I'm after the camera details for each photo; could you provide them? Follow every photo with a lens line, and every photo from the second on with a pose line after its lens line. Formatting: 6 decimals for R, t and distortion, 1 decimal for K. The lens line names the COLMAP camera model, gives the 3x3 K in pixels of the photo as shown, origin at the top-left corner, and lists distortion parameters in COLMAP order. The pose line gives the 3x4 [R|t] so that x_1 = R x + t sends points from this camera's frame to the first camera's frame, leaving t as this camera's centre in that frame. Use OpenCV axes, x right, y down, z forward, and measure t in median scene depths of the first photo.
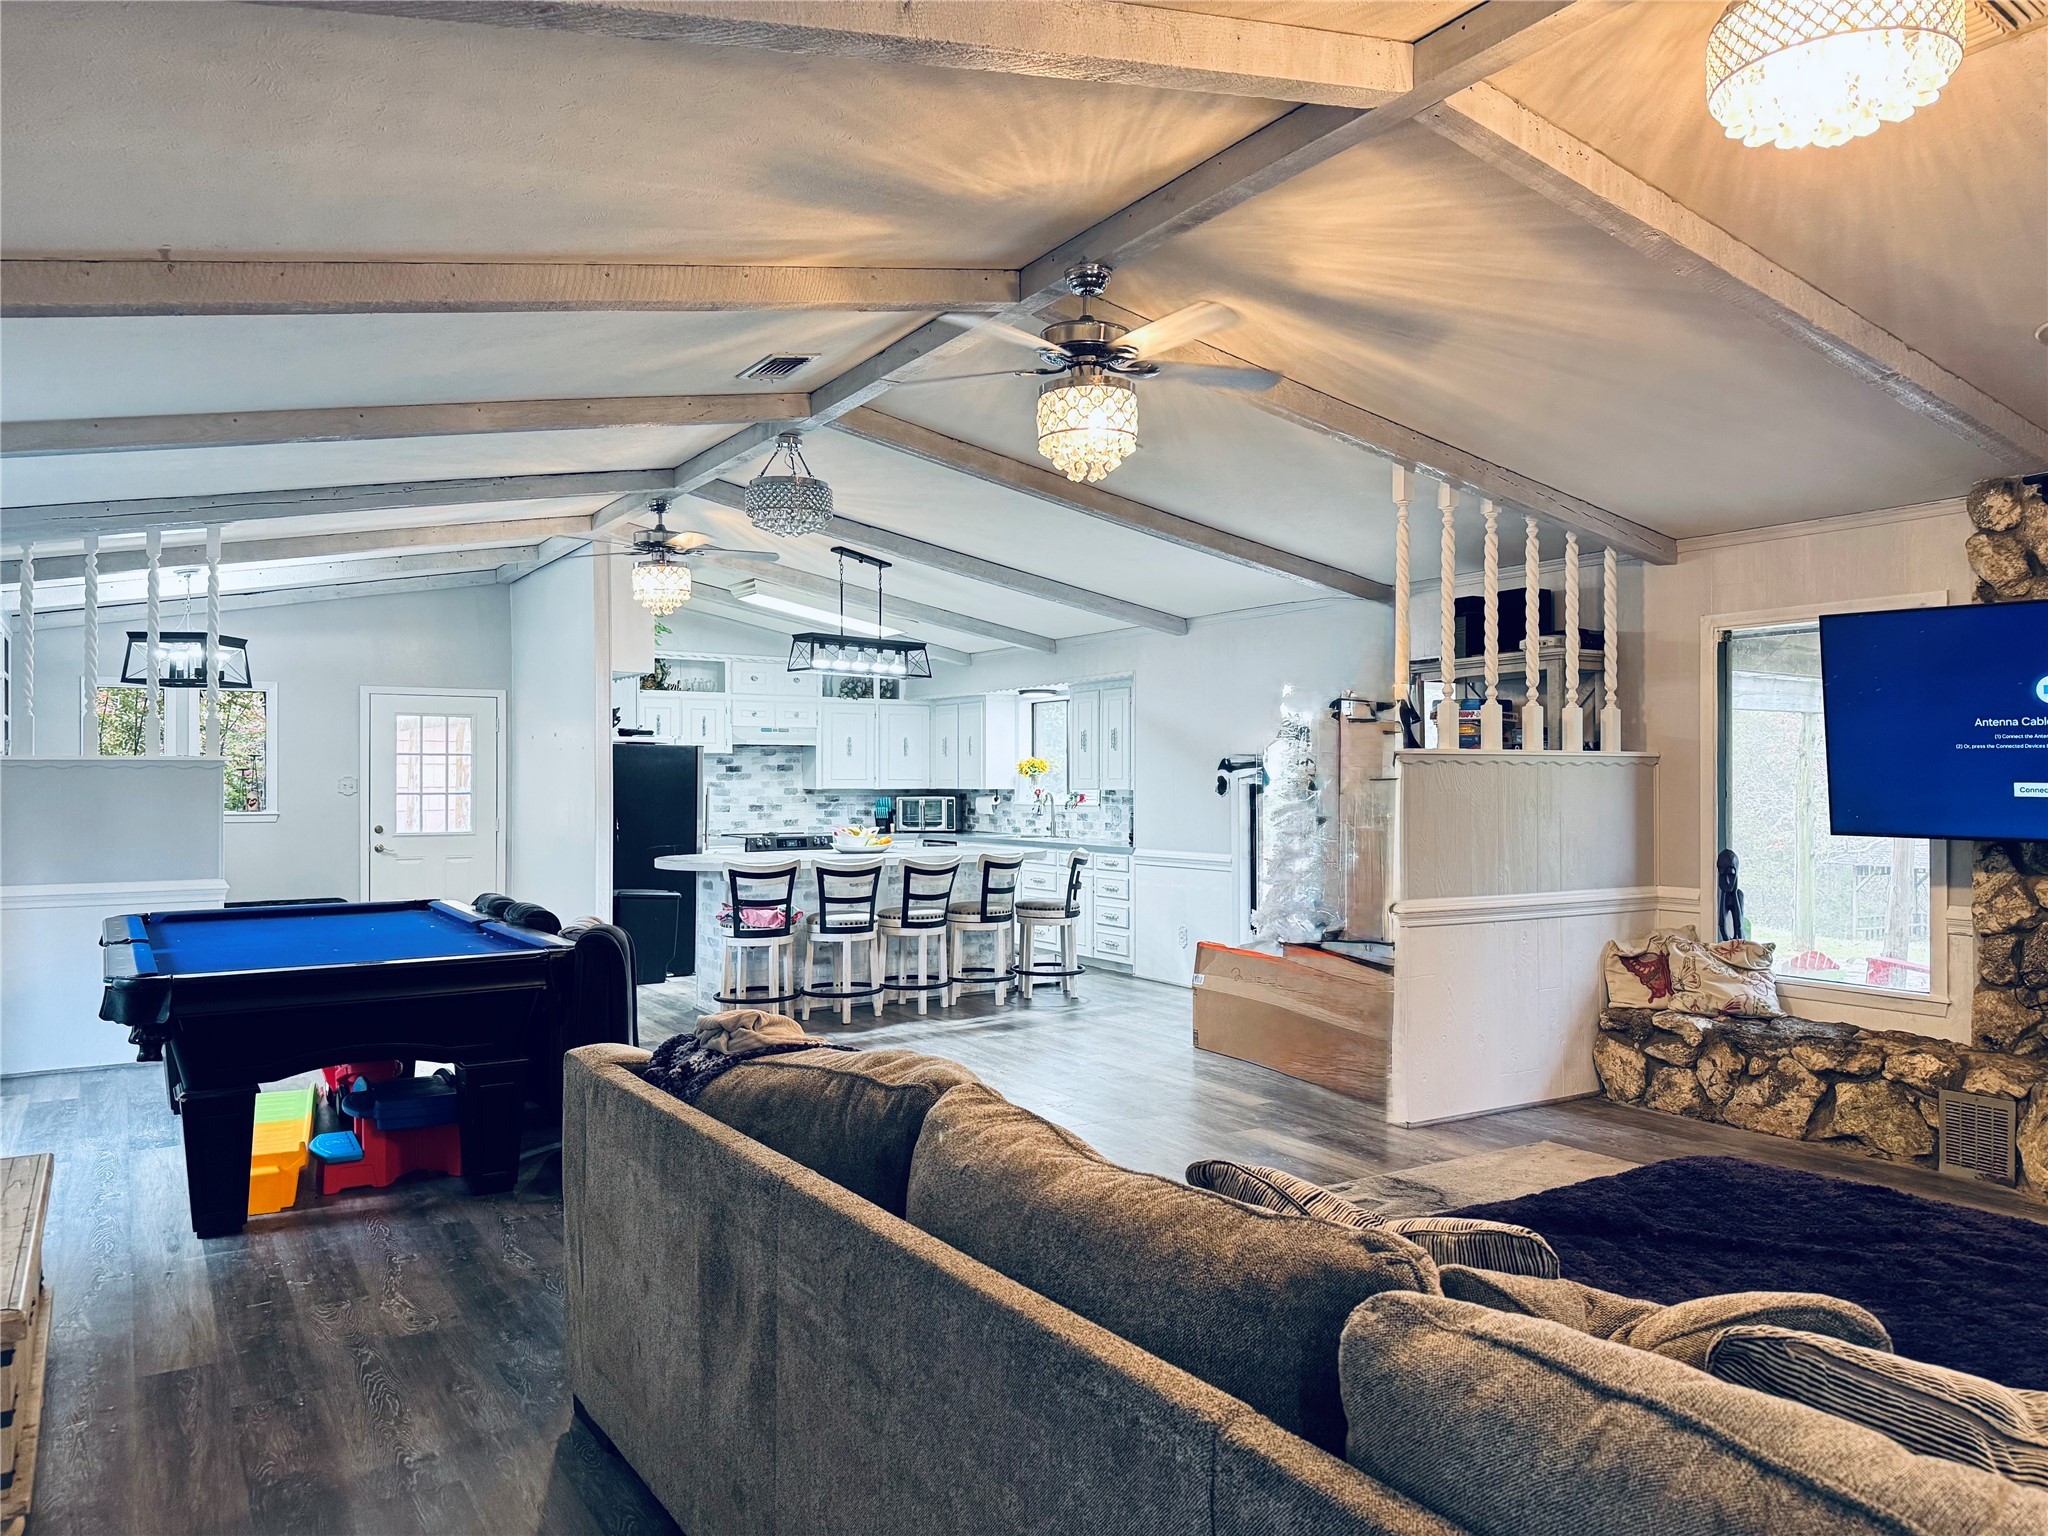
lens RADIAL K [[1446.0, 0, 1028.7], [0, 1446.0, 775.9], [0, 0, 1]] dist [0.021282, -0.019275]
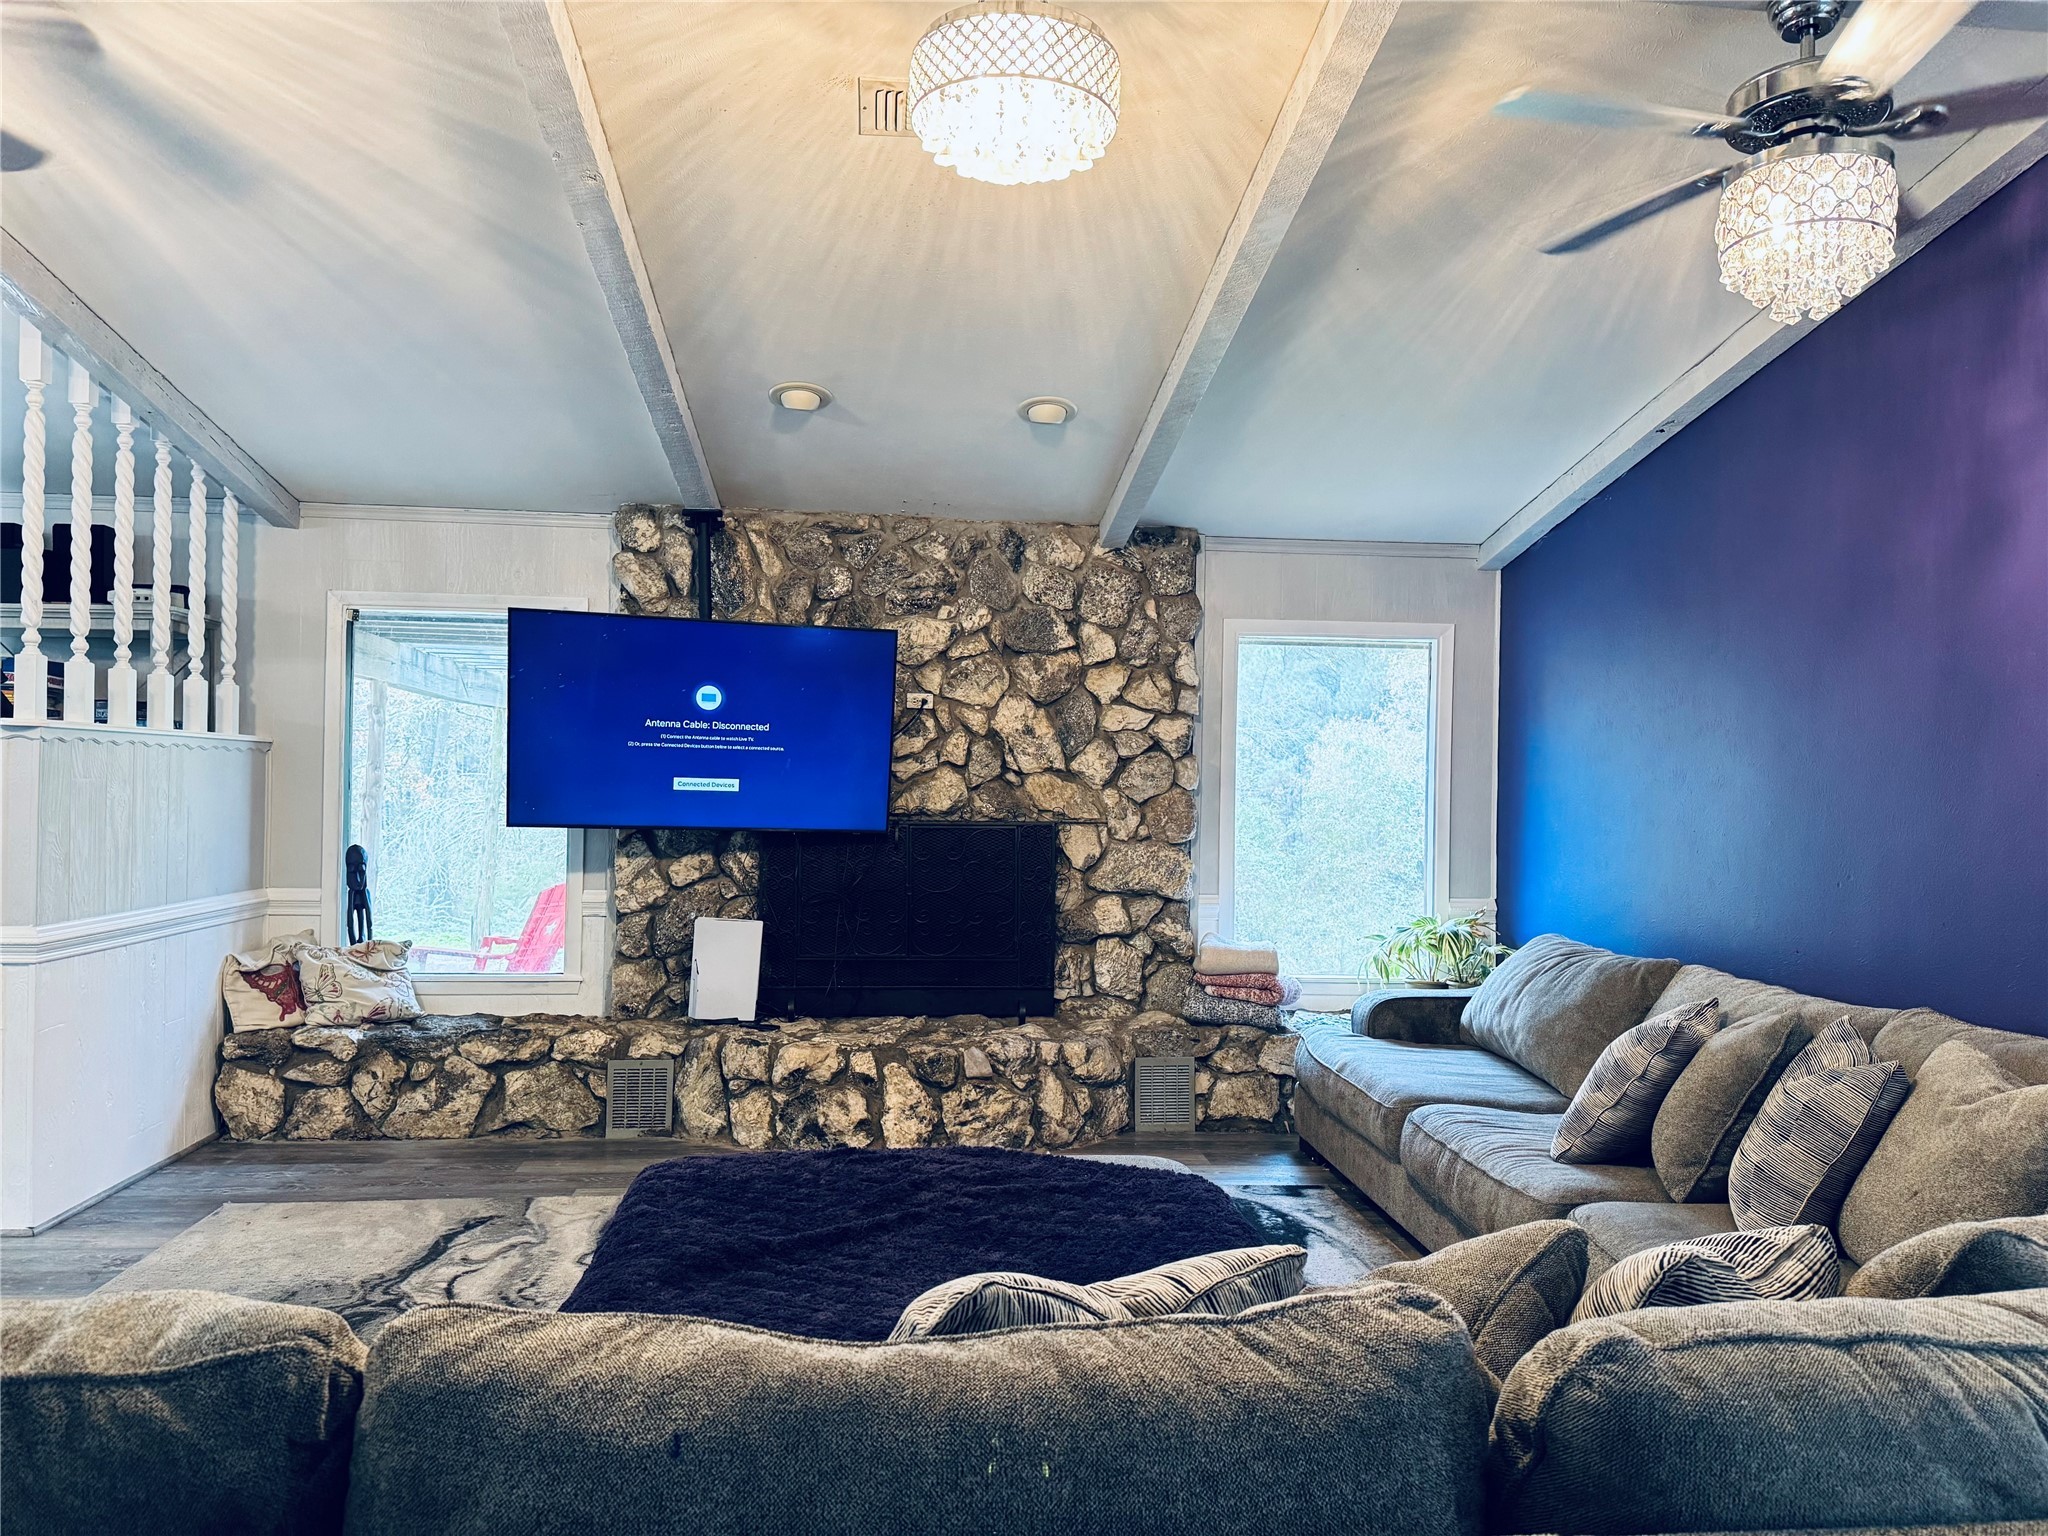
lens RADIAL K [[1425.6, 0, 1027.3], [0, 1425.6, 783.4], [0, 0, 1]] dist [0.158343, -0.249127]
pose [[0.453365, 0.008897, 0.891281, -0.173617], [-0.019633, 0.999807, 0.000006, 0.003398], [-0.891109, -0.017501, 0.453452, 0.214887]]
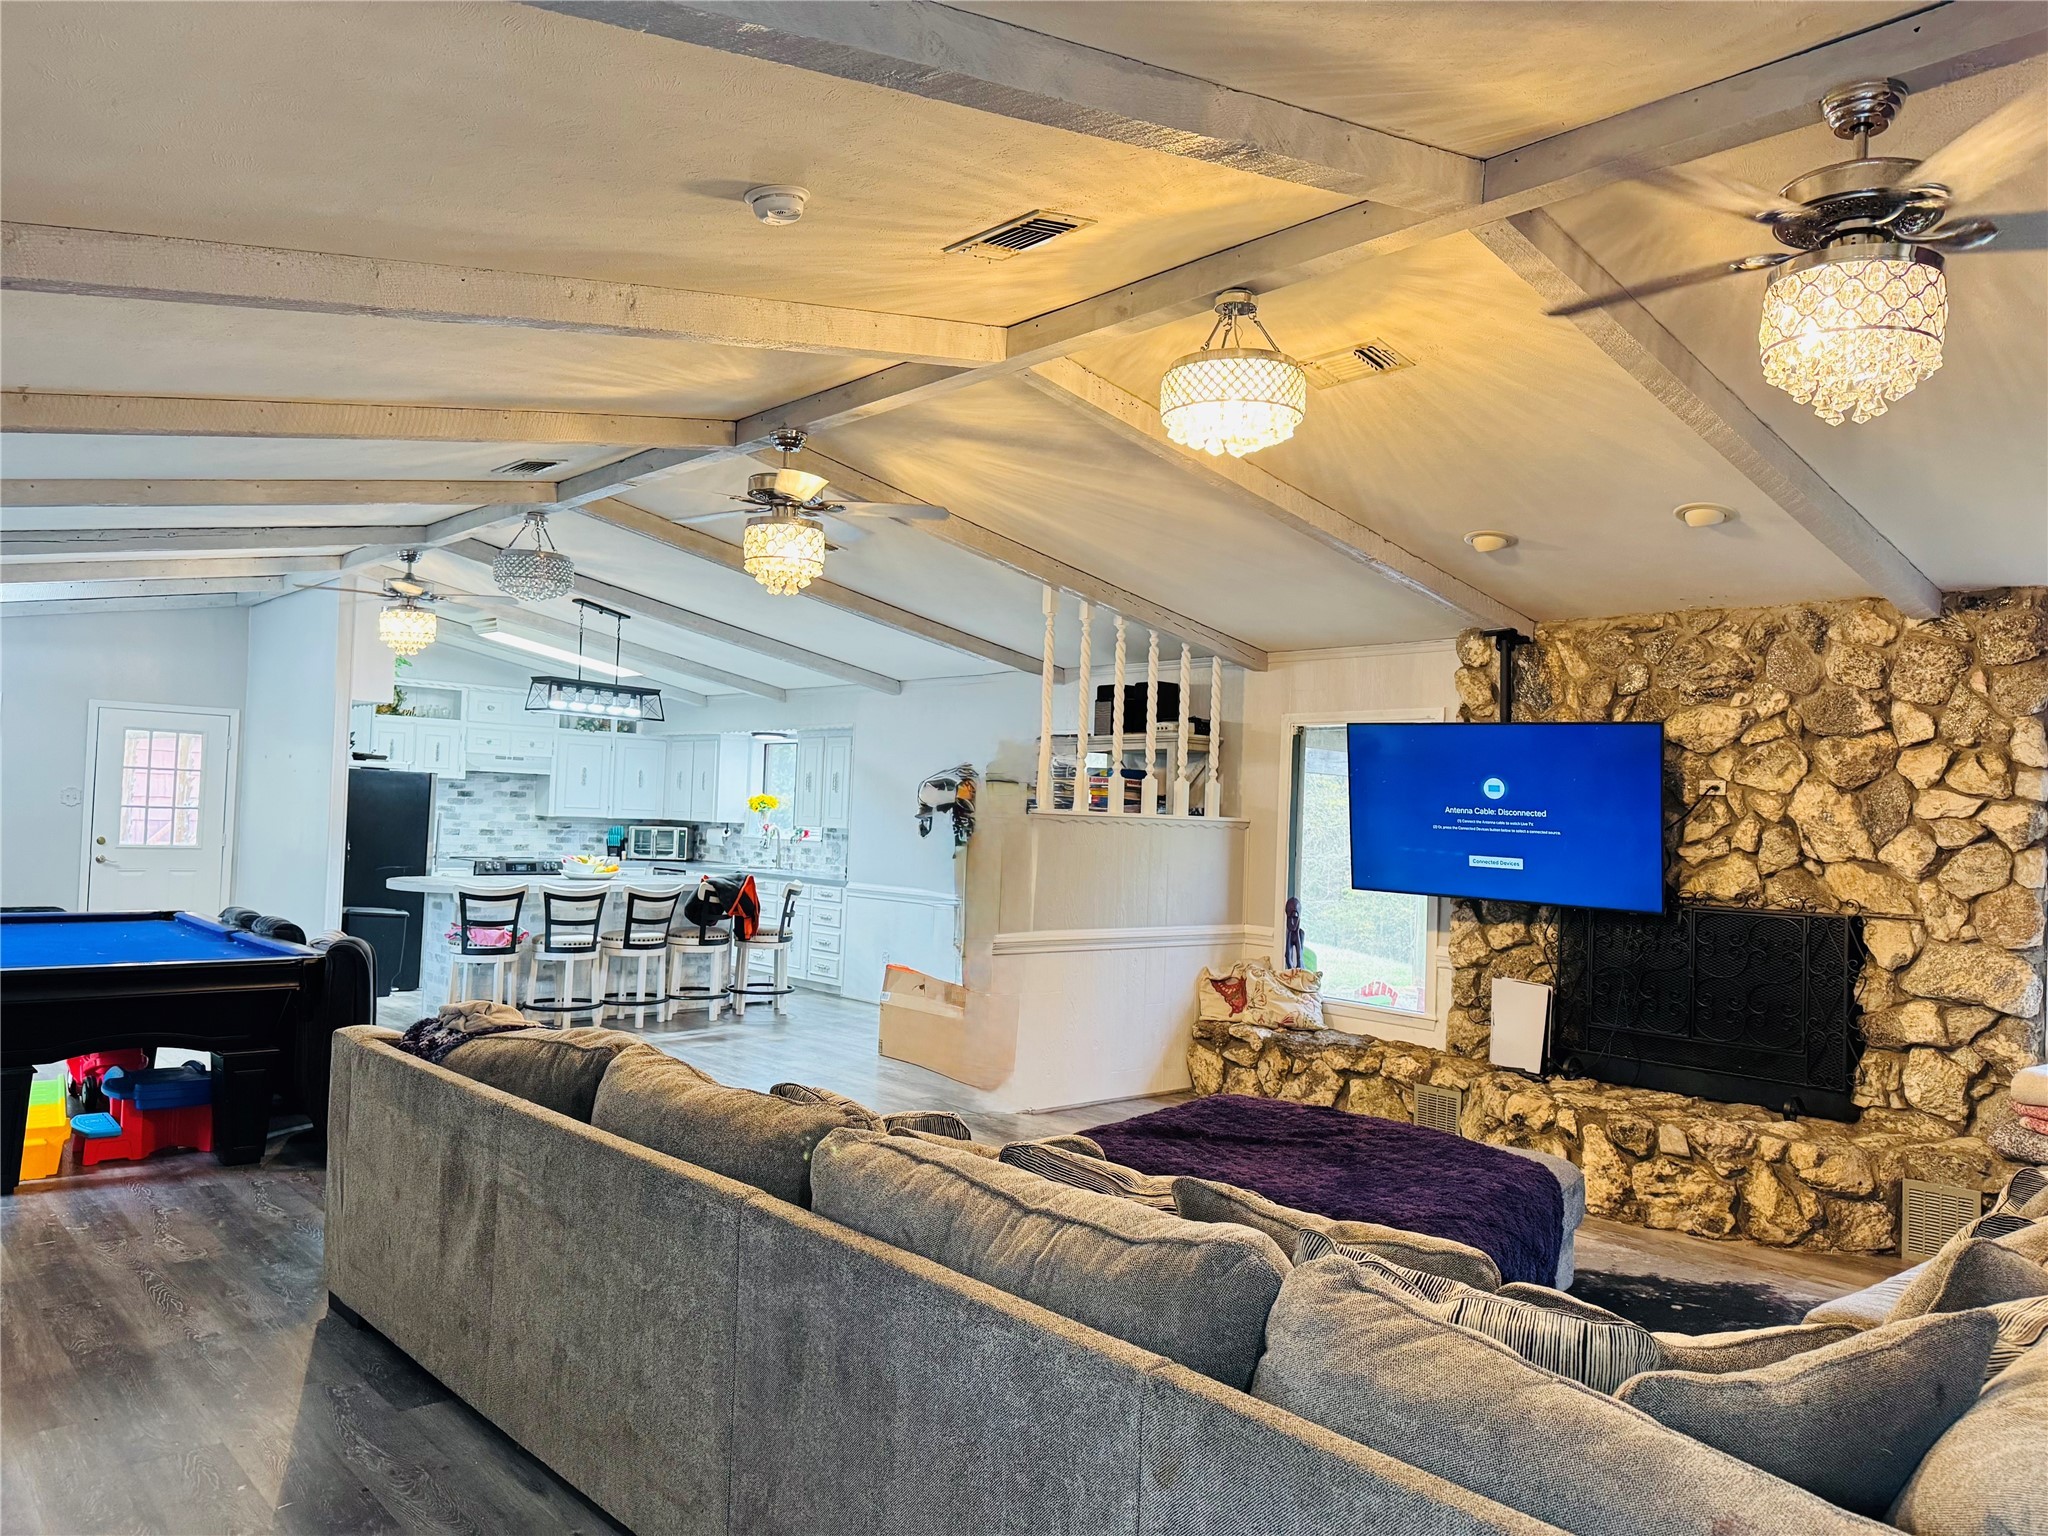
lens RADIAL K [[1425.6, 0, 1027.3], [0, 1425.6, 783.4], [0, 0, 1]] dist [0.158343, -0.249127]
pose [[0.984604, 0.041589, 0.169778, 0.035820], [-0.038922, 0.999061, -0.019011, -0.018251], [-0.170410, 0.012111, 0.985299, -0.225695]]
